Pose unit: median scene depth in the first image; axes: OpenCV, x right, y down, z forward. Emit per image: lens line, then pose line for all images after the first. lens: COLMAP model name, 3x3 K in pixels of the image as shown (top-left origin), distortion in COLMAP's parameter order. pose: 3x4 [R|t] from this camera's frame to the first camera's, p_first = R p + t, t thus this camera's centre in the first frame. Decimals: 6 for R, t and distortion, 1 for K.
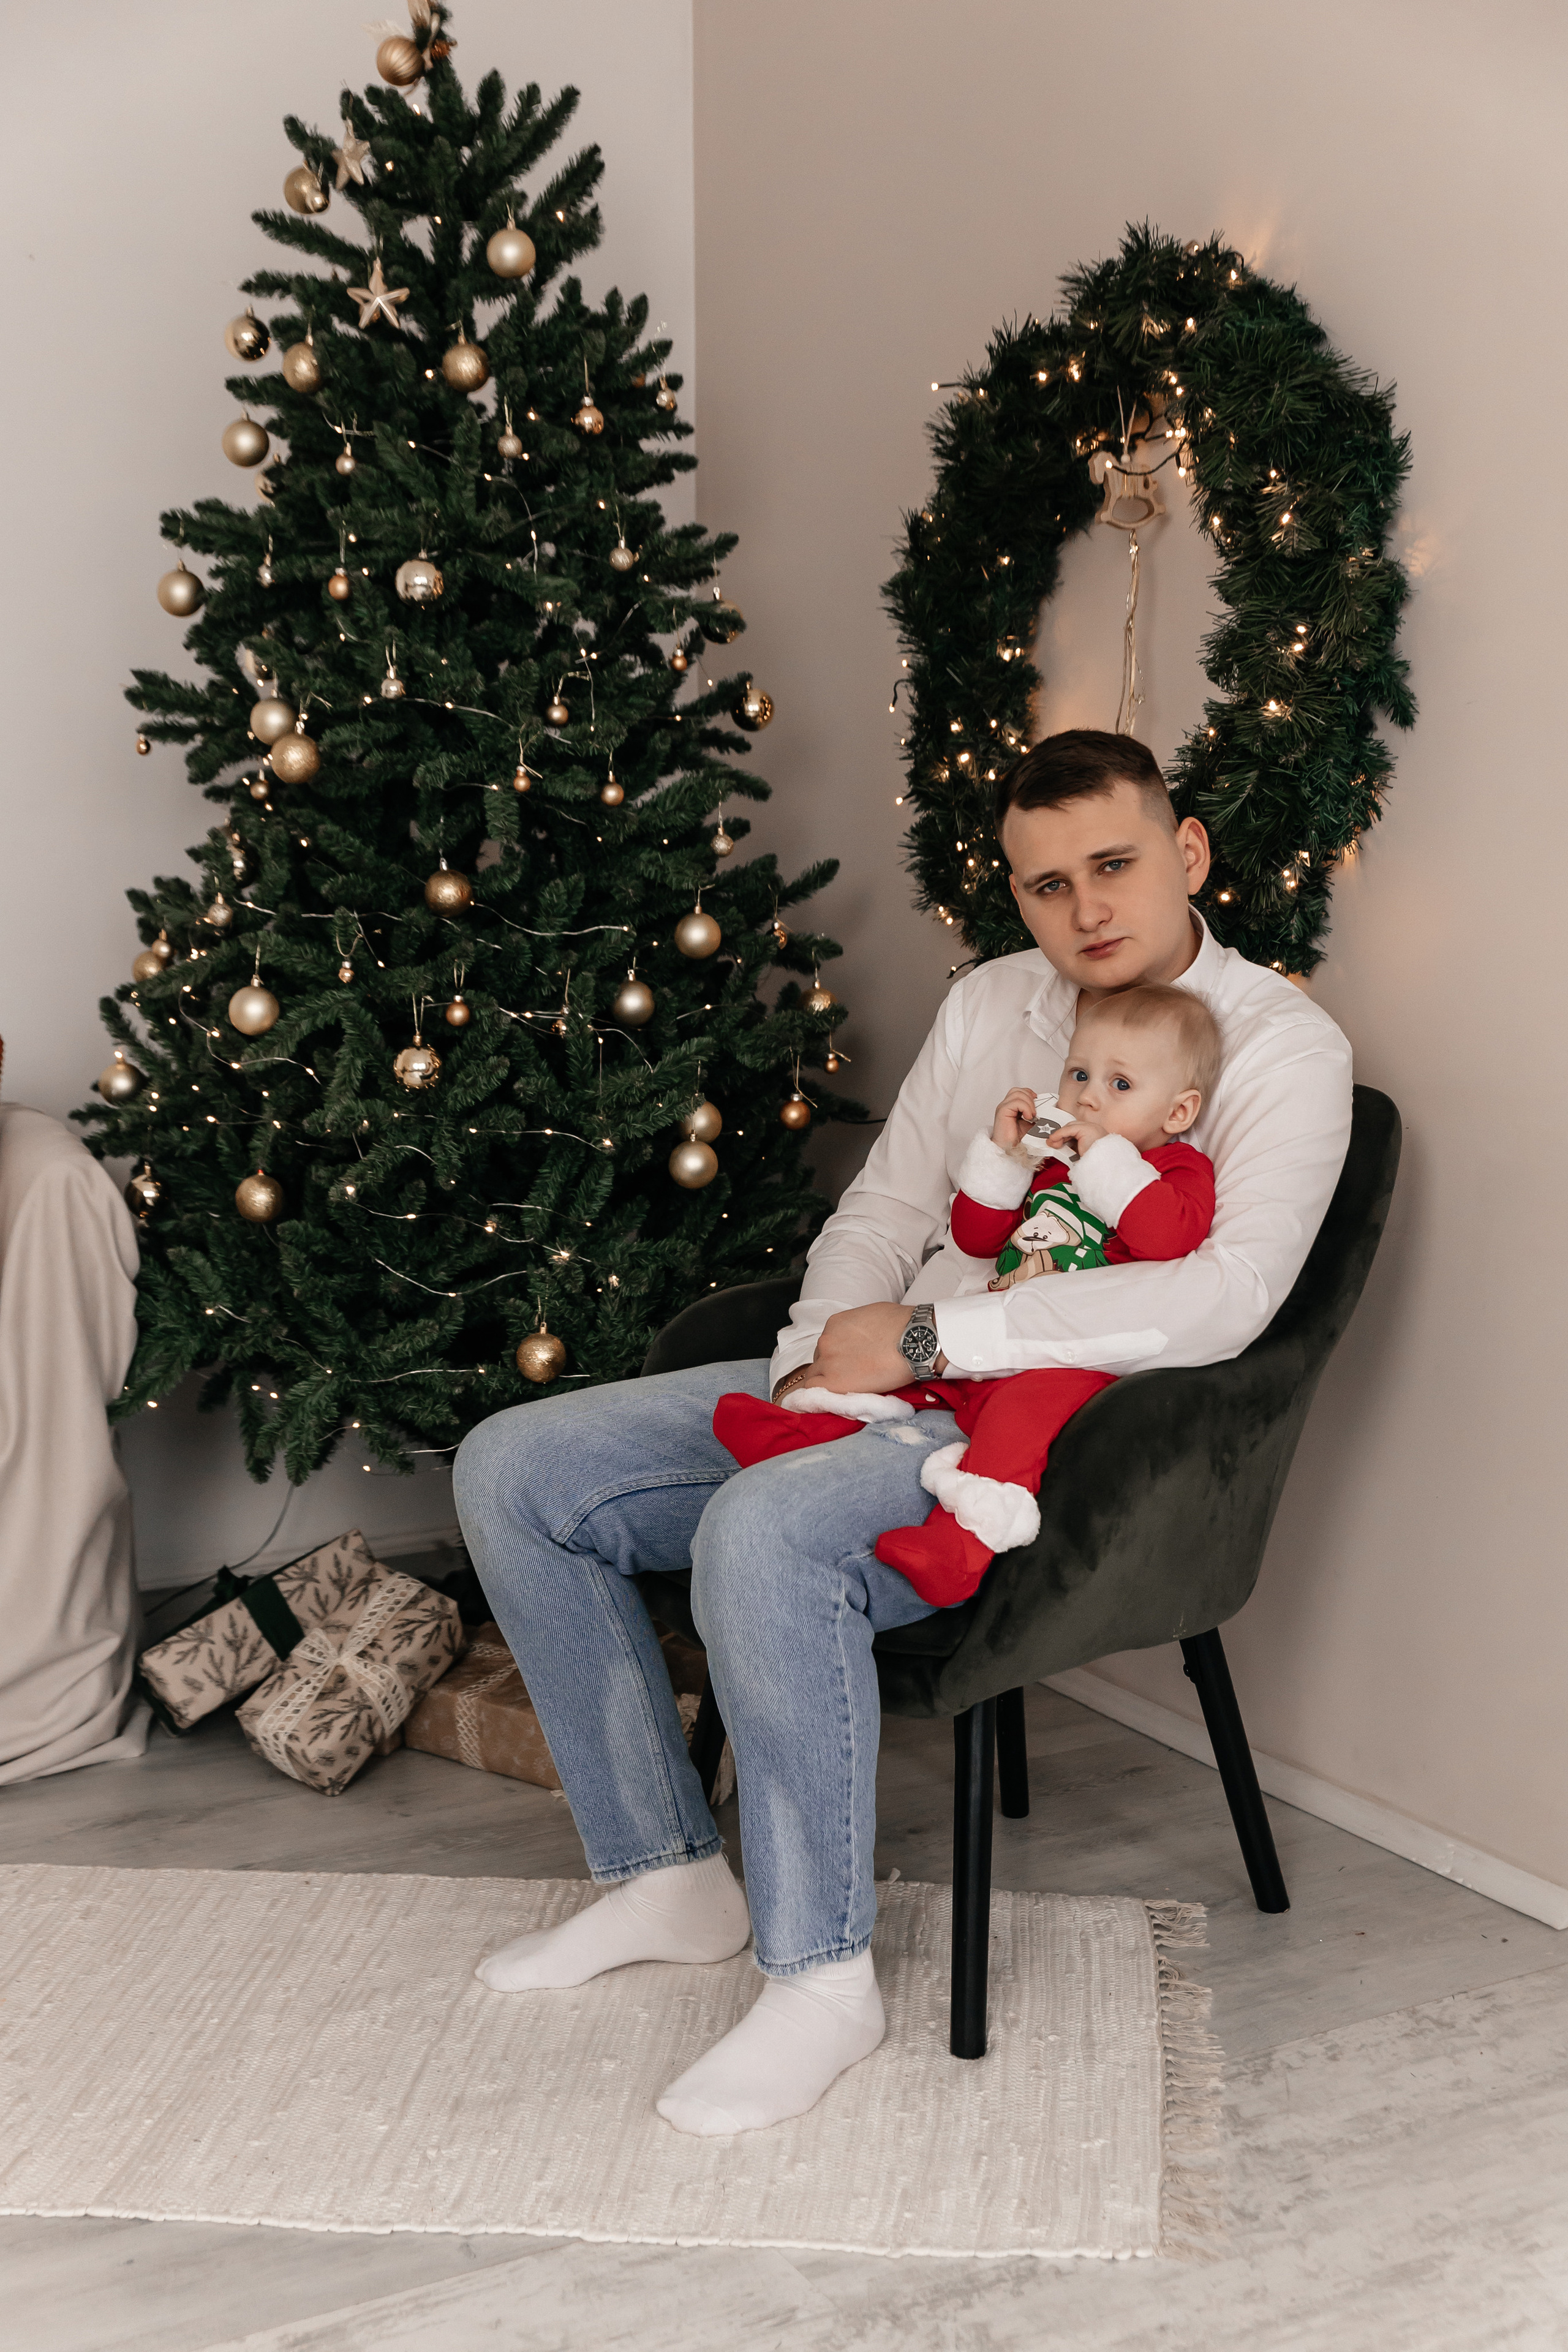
lens RADIAL K [[2658.5, 0, 784.0], [0, 2658.5, 1176.0], [0, 0, 1]] dist [0.015781, 0.017265]
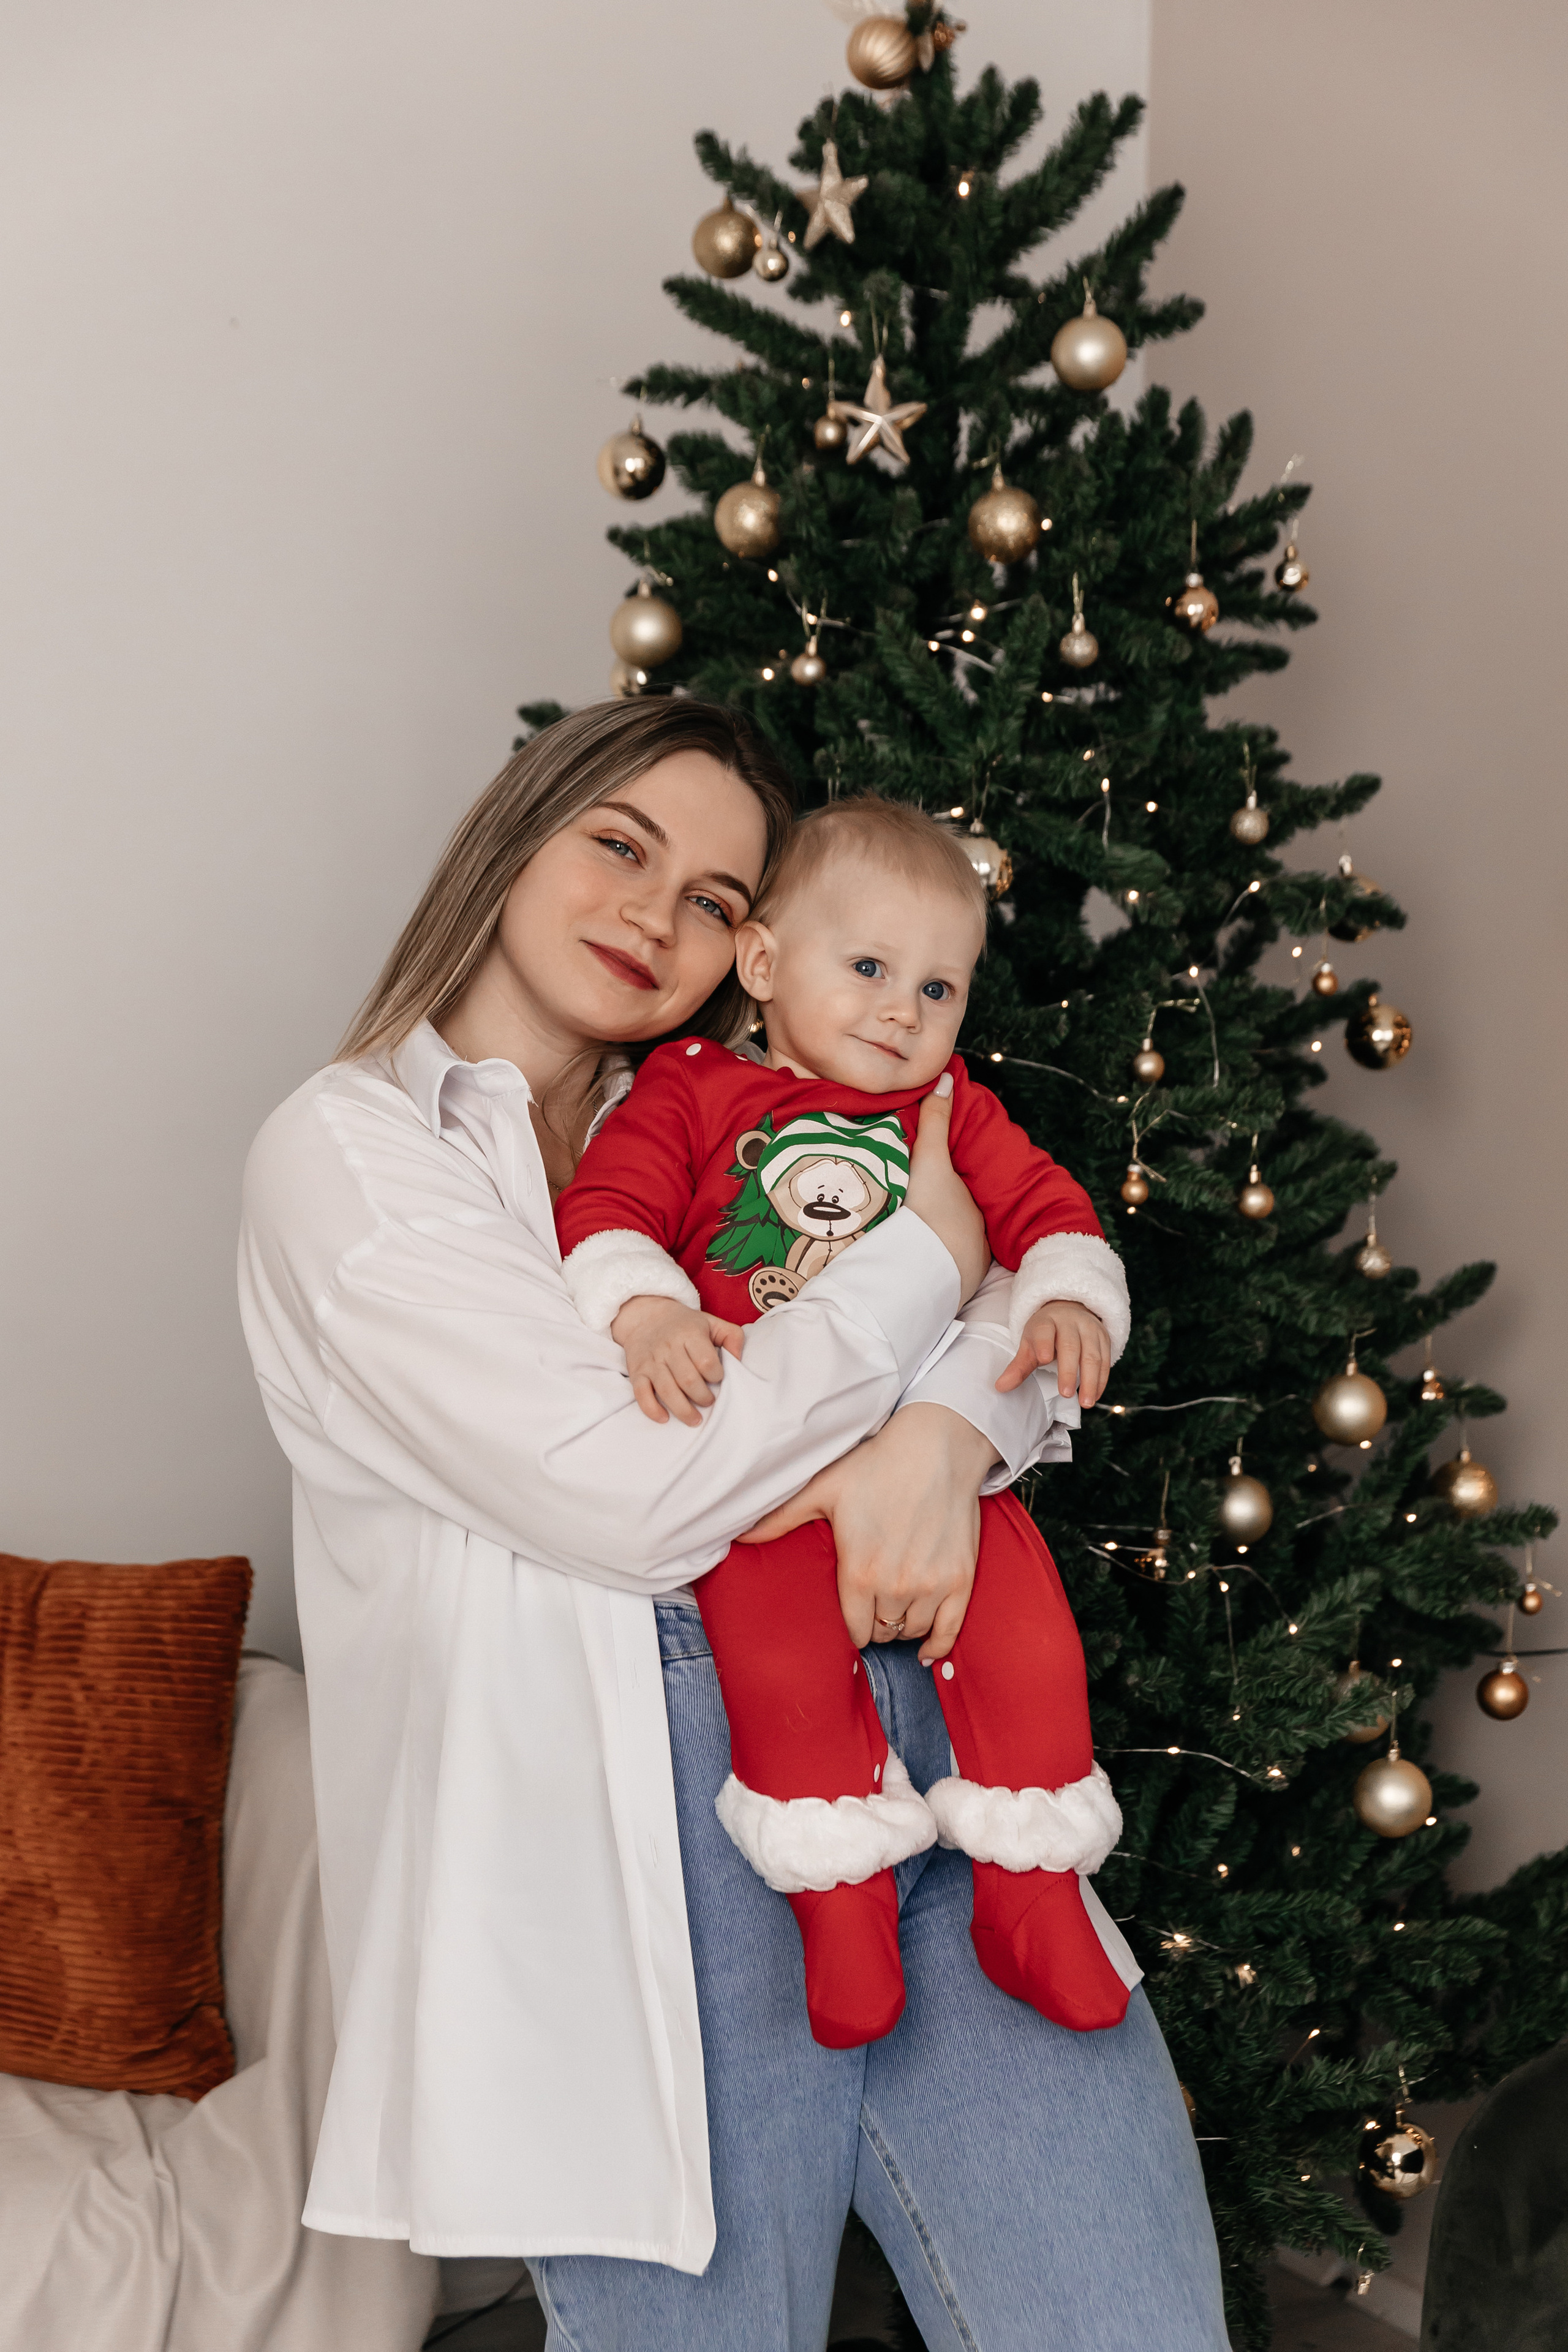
lens RADIAL K [[3270.0, 0, 784.0], [0, 3270.0, 1176.0], [0, 0, 1]] dist [0.008788, 0.027611]
pose [[0.999085, 0.010666, 0.041427, -0.201509], [-0.008498, 0.998602, -0.052164, -0.104323], [-0.041926, 0.051764, 0.997779, 0.222201]]
